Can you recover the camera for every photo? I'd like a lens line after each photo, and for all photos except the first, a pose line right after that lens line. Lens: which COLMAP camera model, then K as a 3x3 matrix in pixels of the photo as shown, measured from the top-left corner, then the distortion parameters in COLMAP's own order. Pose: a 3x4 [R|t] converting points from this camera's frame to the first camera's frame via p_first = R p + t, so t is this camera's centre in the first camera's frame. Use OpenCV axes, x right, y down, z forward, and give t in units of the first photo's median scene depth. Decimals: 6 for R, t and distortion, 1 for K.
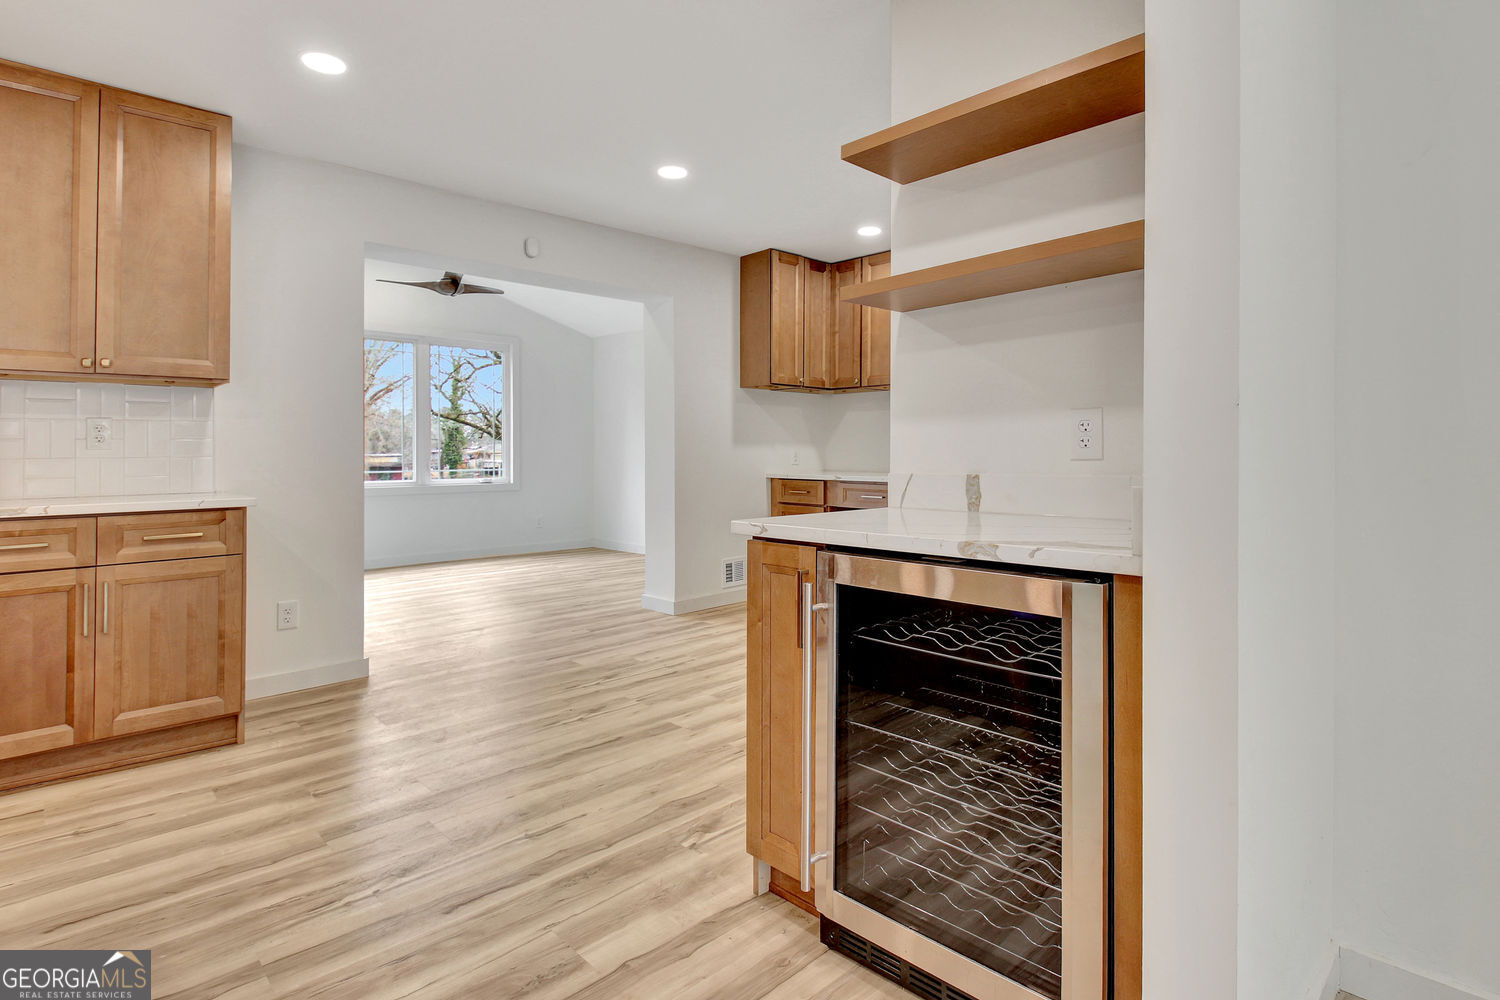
lens RADIAL K [[760.5, 0, 756.9], [0, 760.5, 461.9], [0, 0, 1]] dist [-0.001821, -0.000604]
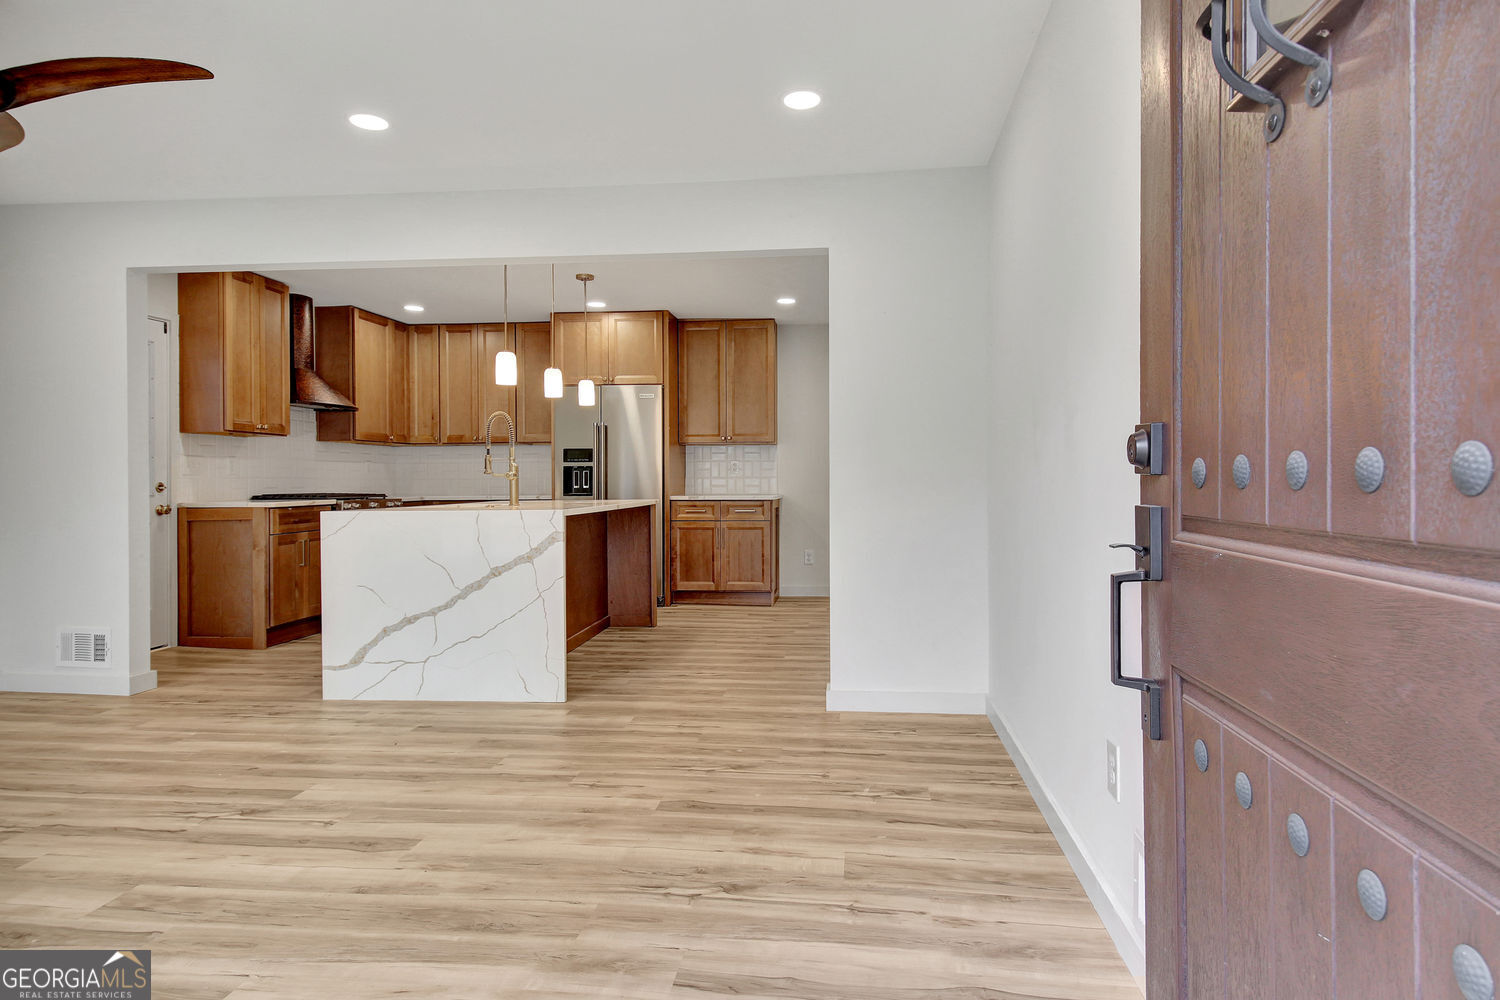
lens RADIAL K [[868.0, 0, 782.5], [0, 868.0, 461.0], [0, 0, 1]] dist [0.052775, -0.037282]
pose [[0.650545, -0.014856, -0.759323, 0.680188], [-0.003723, 0.999734, -0.022750, 0.000874], [0.759459, 0.017627, 0.650317, -0.335329]]
